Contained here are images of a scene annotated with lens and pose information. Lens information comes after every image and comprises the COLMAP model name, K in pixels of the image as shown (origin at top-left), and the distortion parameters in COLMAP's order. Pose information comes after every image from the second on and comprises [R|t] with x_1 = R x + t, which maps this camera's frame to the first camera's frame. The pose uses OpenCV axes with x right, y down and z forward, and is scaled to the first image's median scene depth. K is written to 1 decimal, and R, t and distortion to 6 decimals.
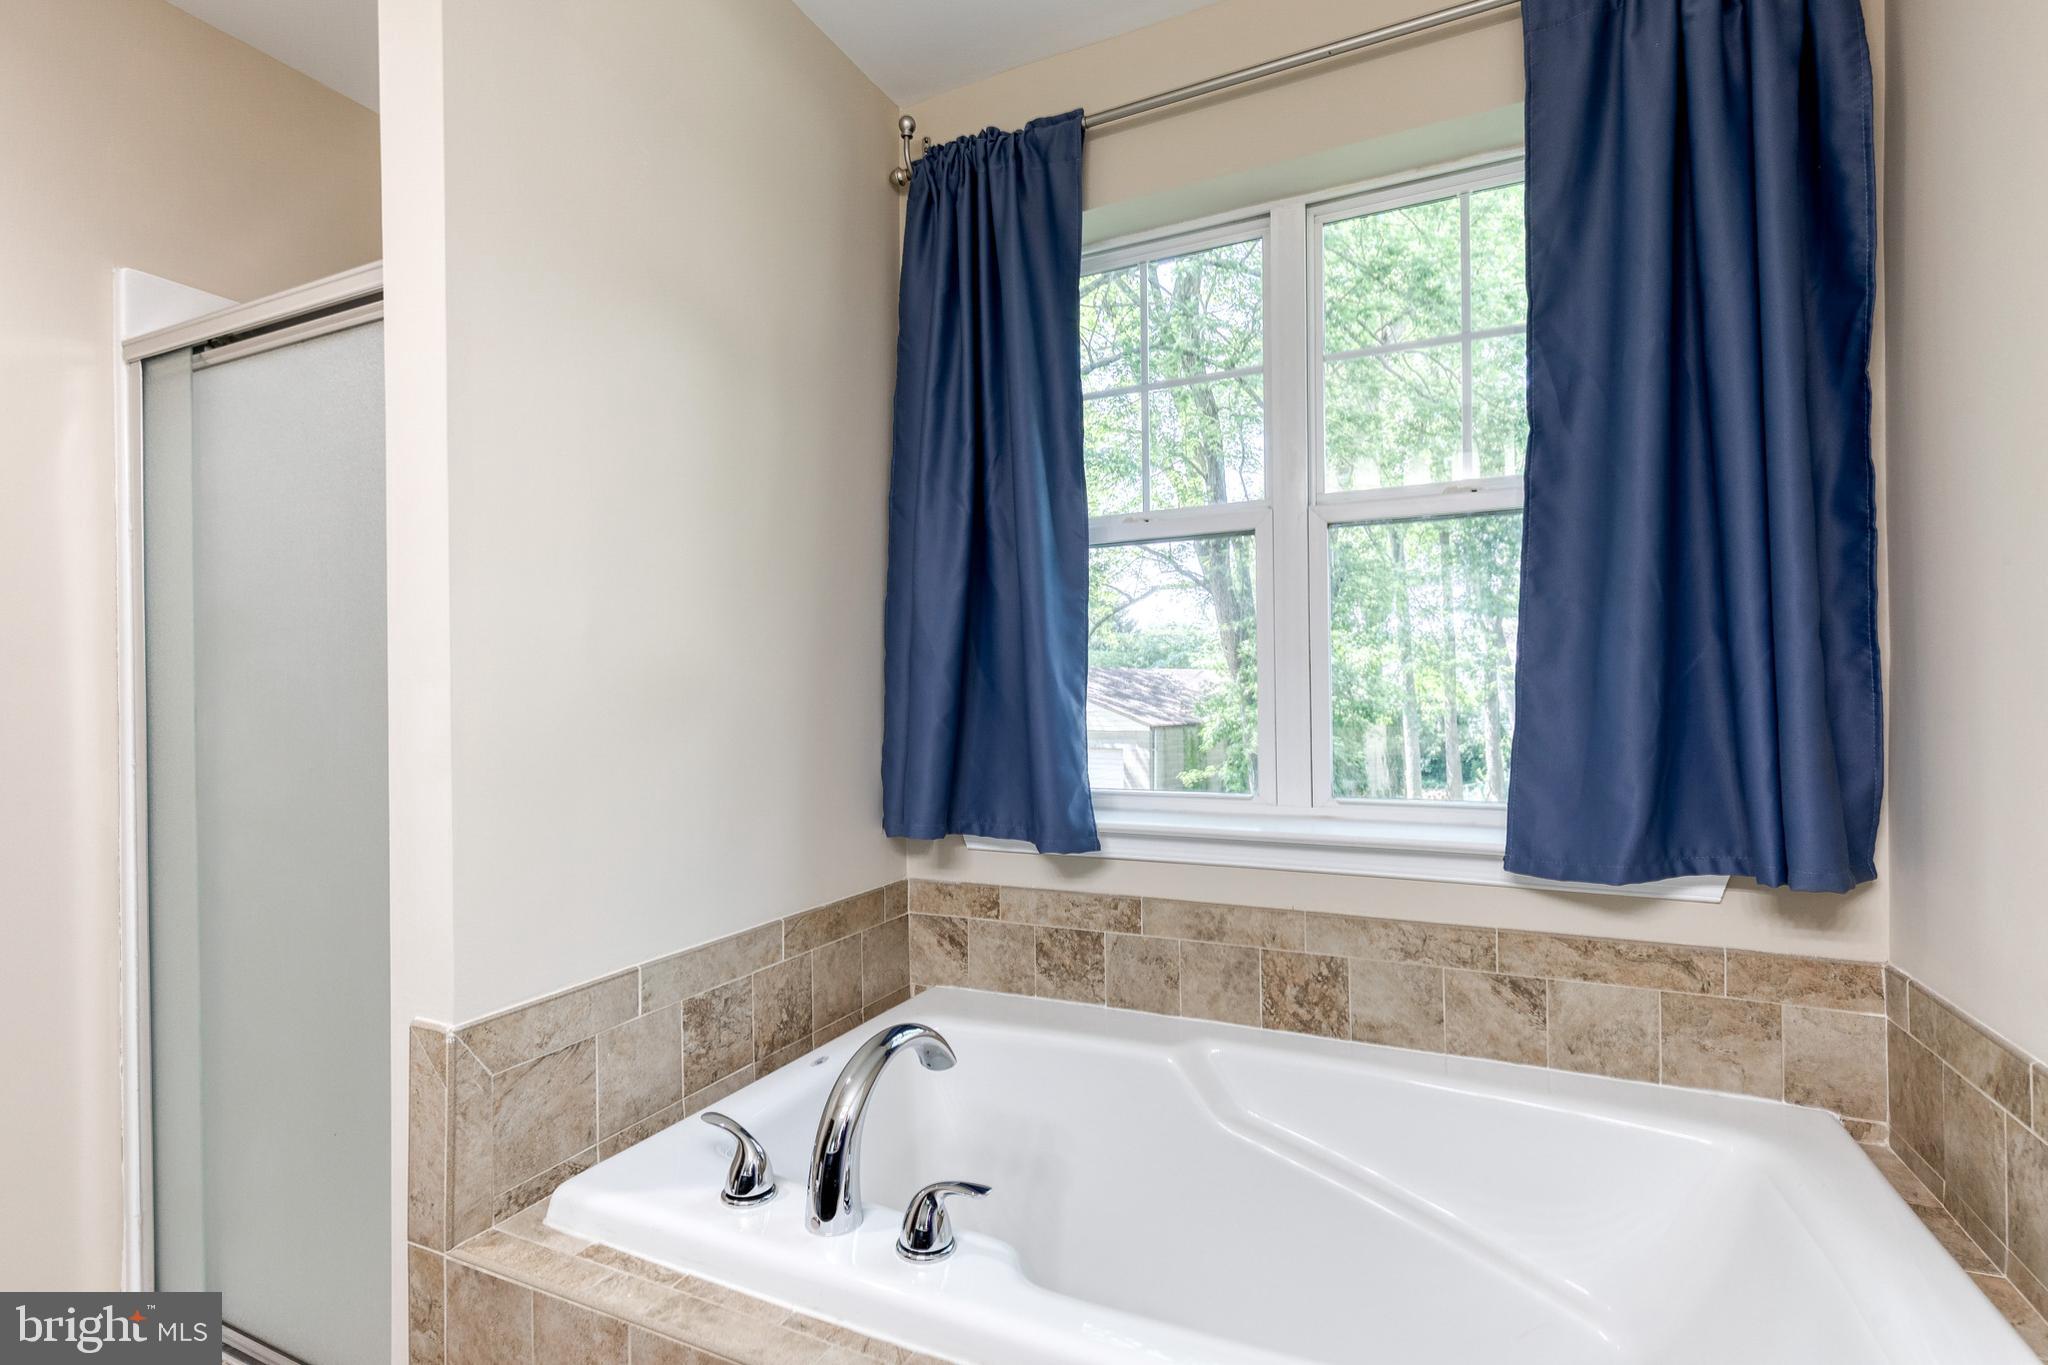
lens RADIAL K [[923.3, 0, 1025.1], [0, 923.3, 681.0], [0, 0, 1]] dist [0.013096, -0.002490]
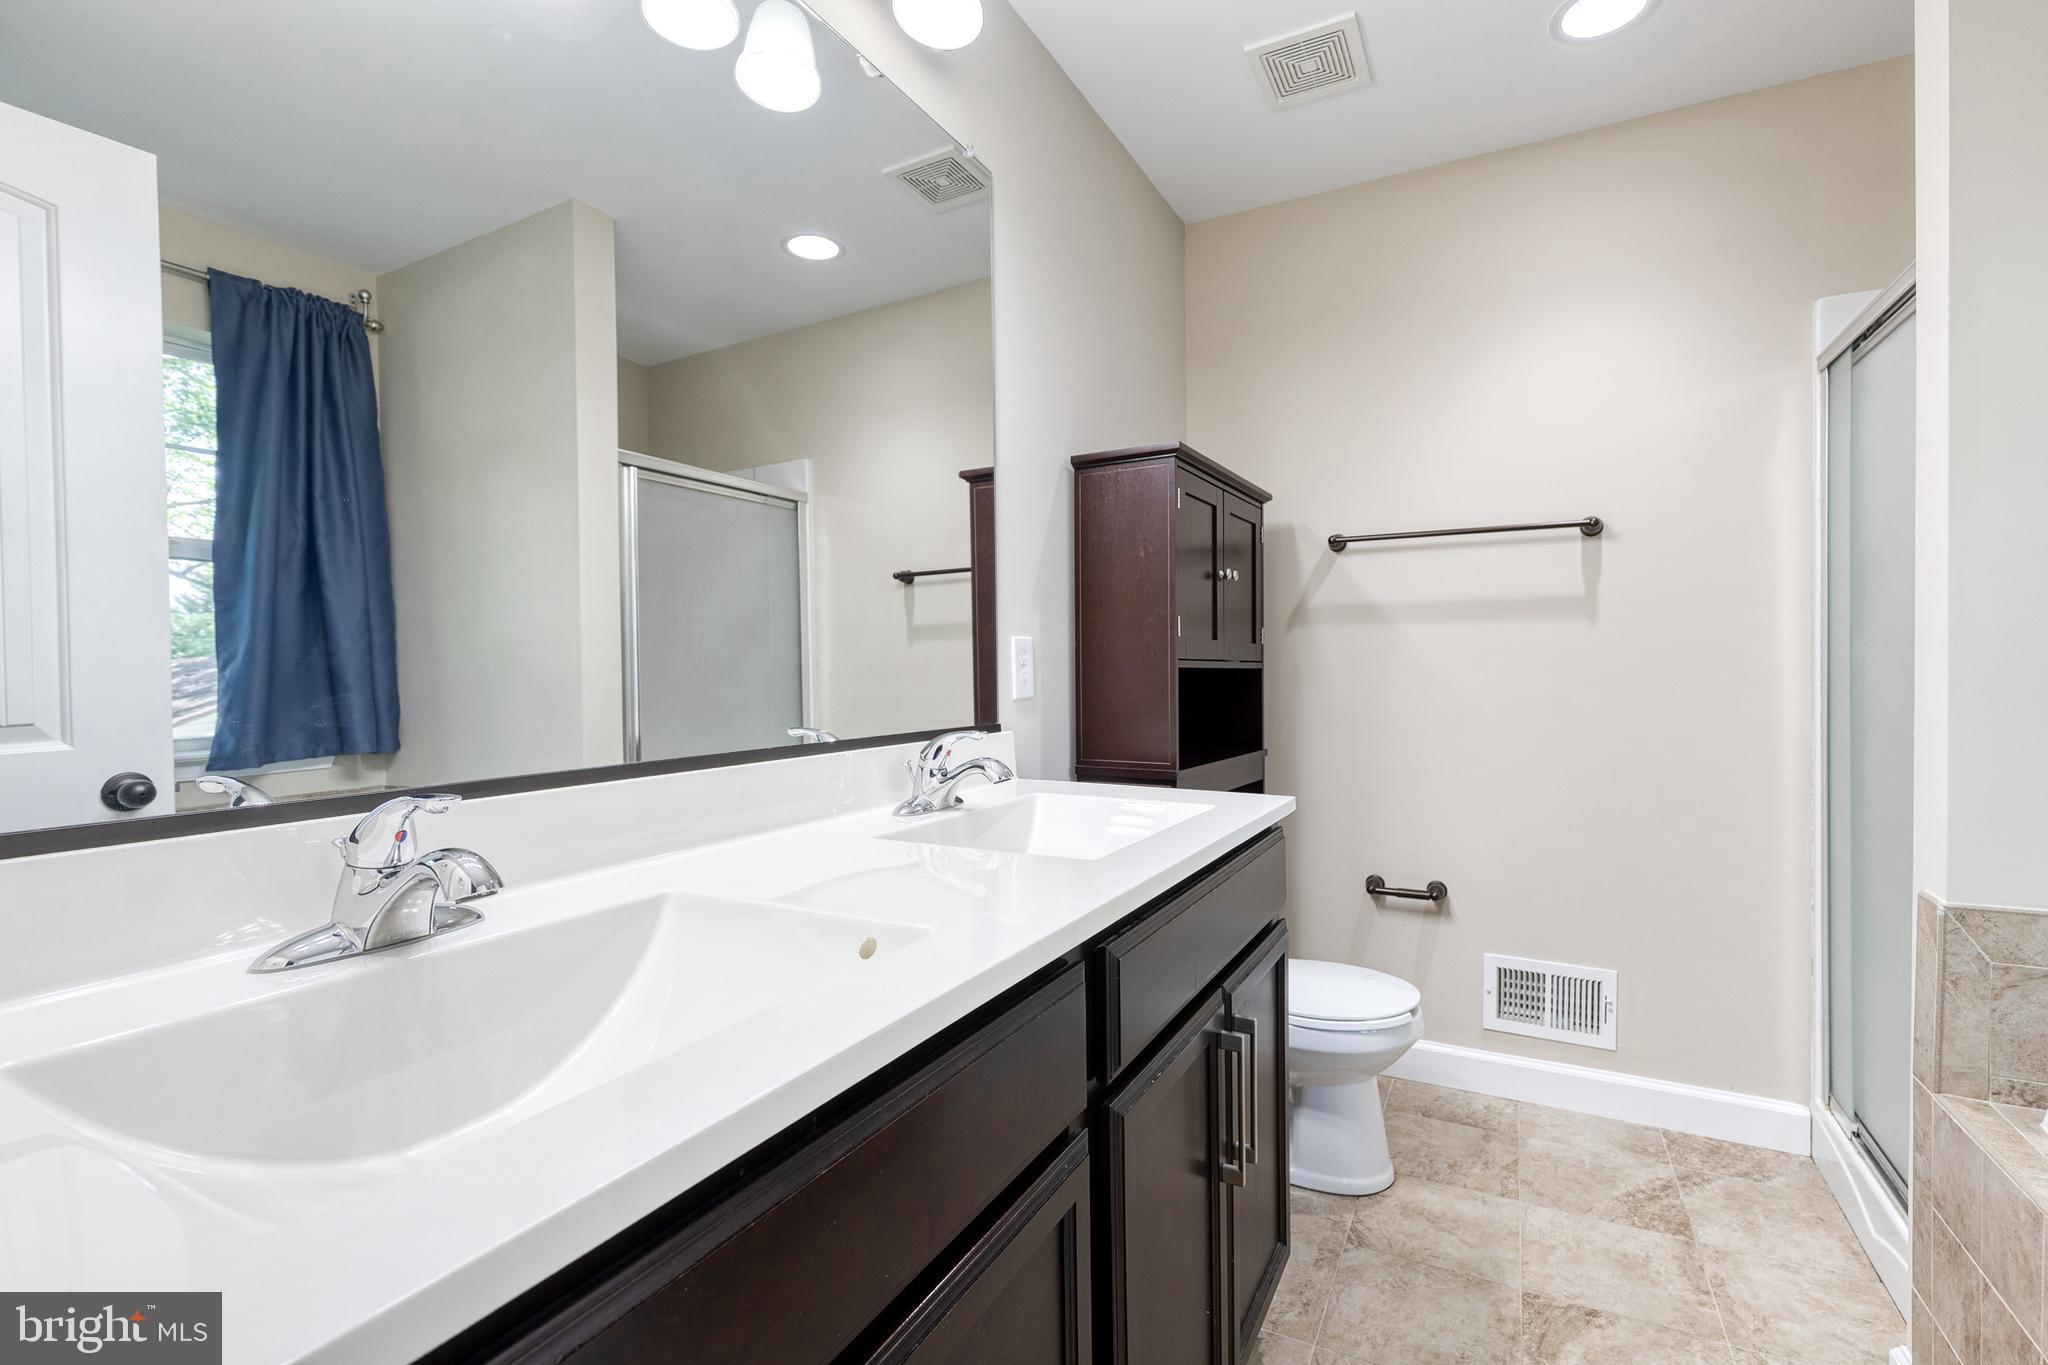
lens RADIAL K [[923.3, 0, 1023.2], [0, 923.3, 681.5], [0, 0, 1]] dist [0.013096, -0.002490]
pose [[-0.079163, 0.023041, -0.996595, 0.582324], [0.013189, 0.999670, 0.022064, 0.065341], [0.996774, -0.011397, -0.079440, -0.017026]]
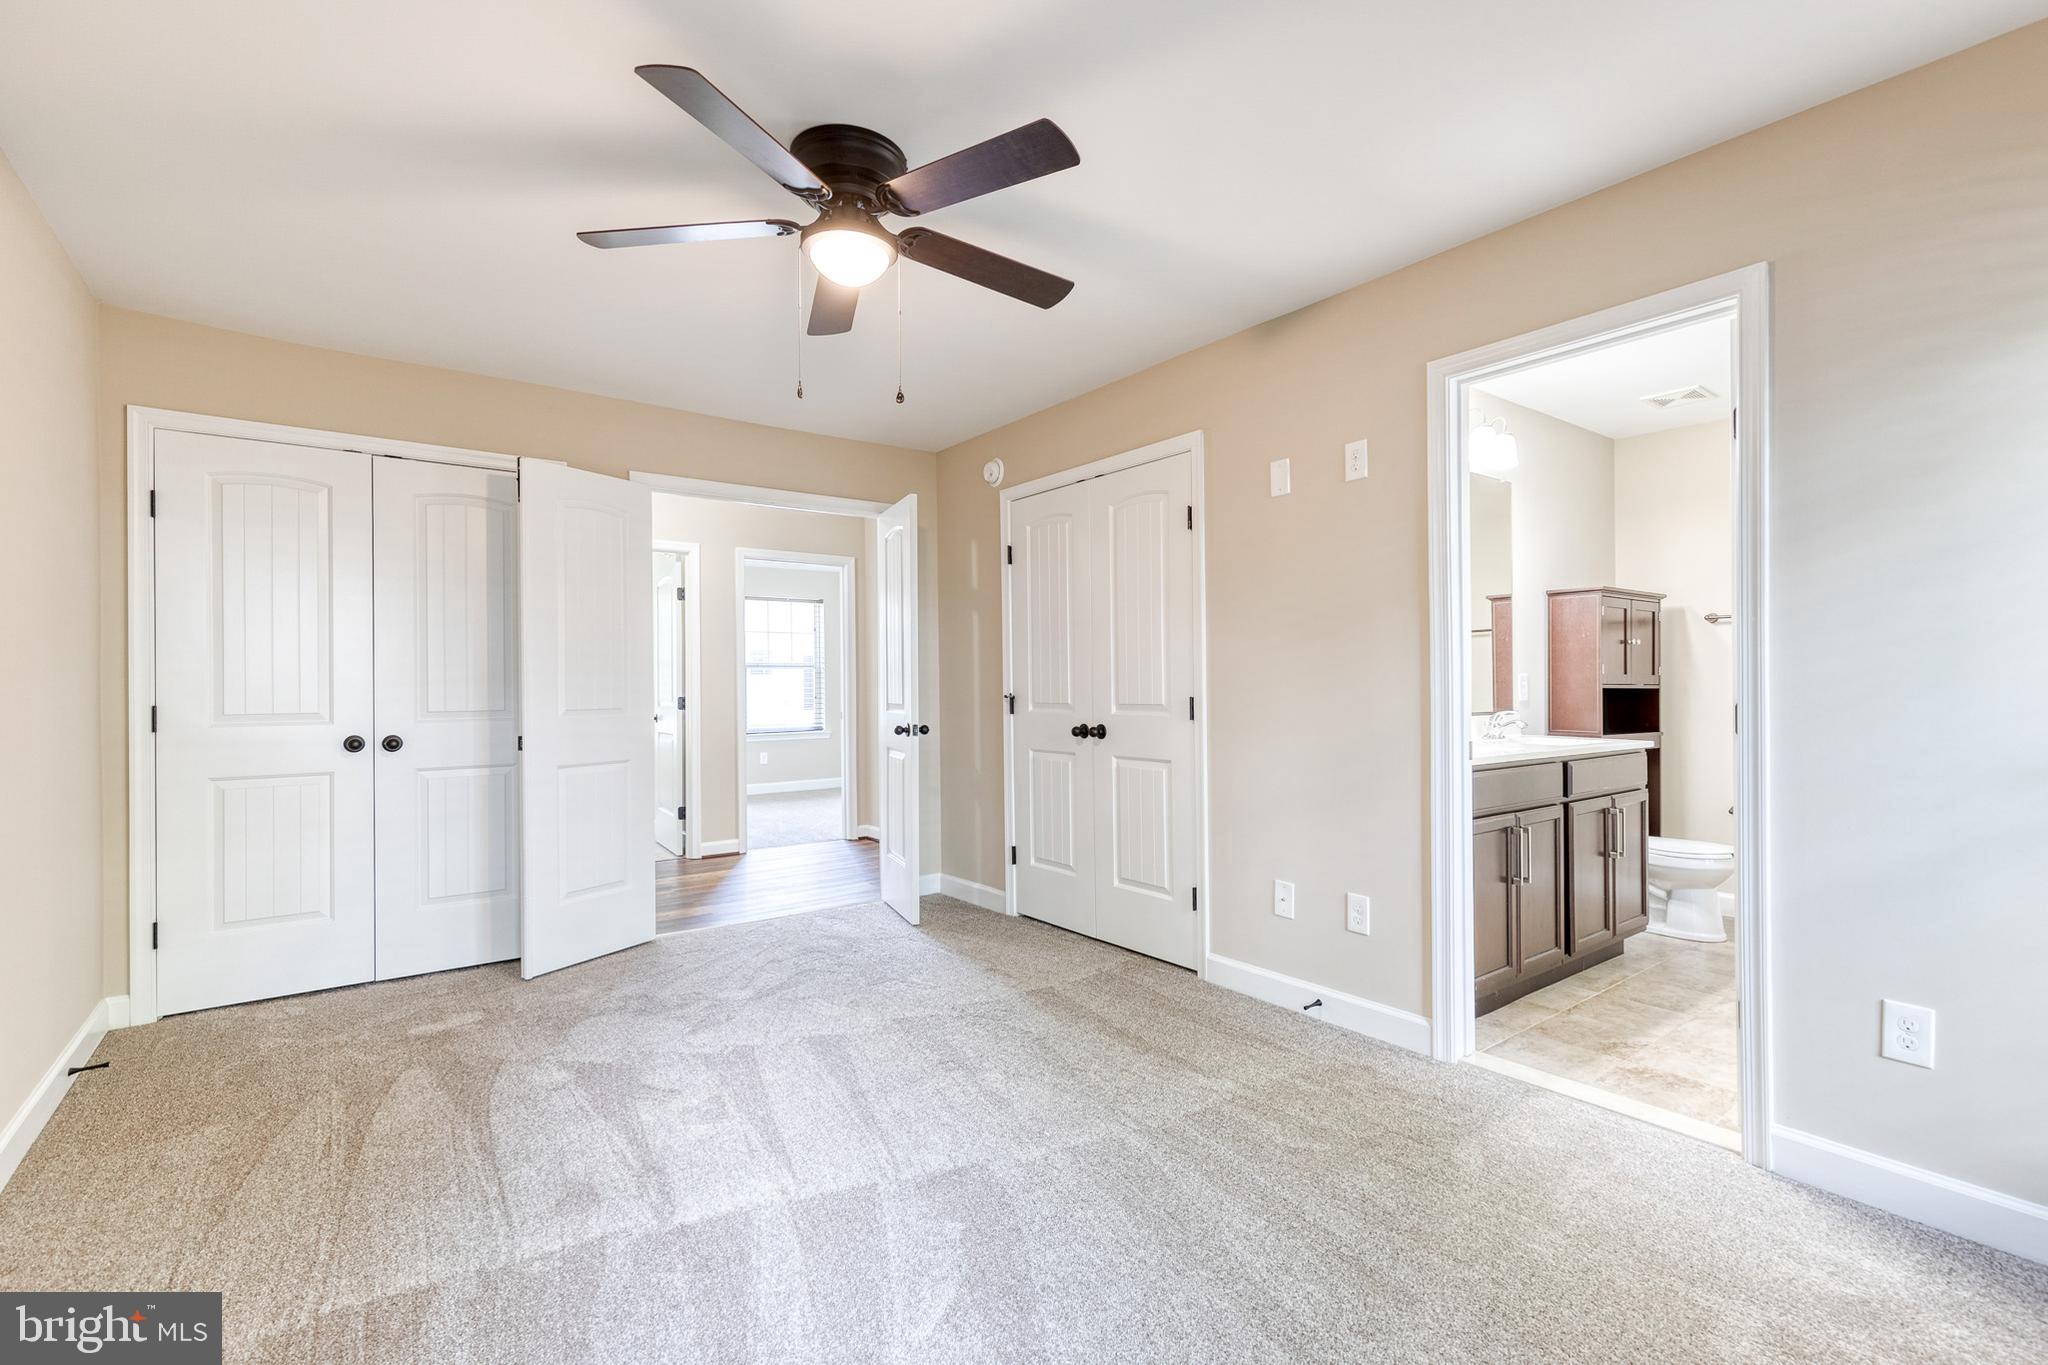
lens RADIAL K [[923.3, 0, 1037.1], [0, 923.3, 683.4], [0, 0, 1]] dist [0.013096, -0.002490]
pose [[-0.468961, 0.008987, -0.883173, 1.788619], [0.005871, 0.999958, 0.007058, 0.045794], [0.883199, -0.001876, -0.468994, -0.064982]]
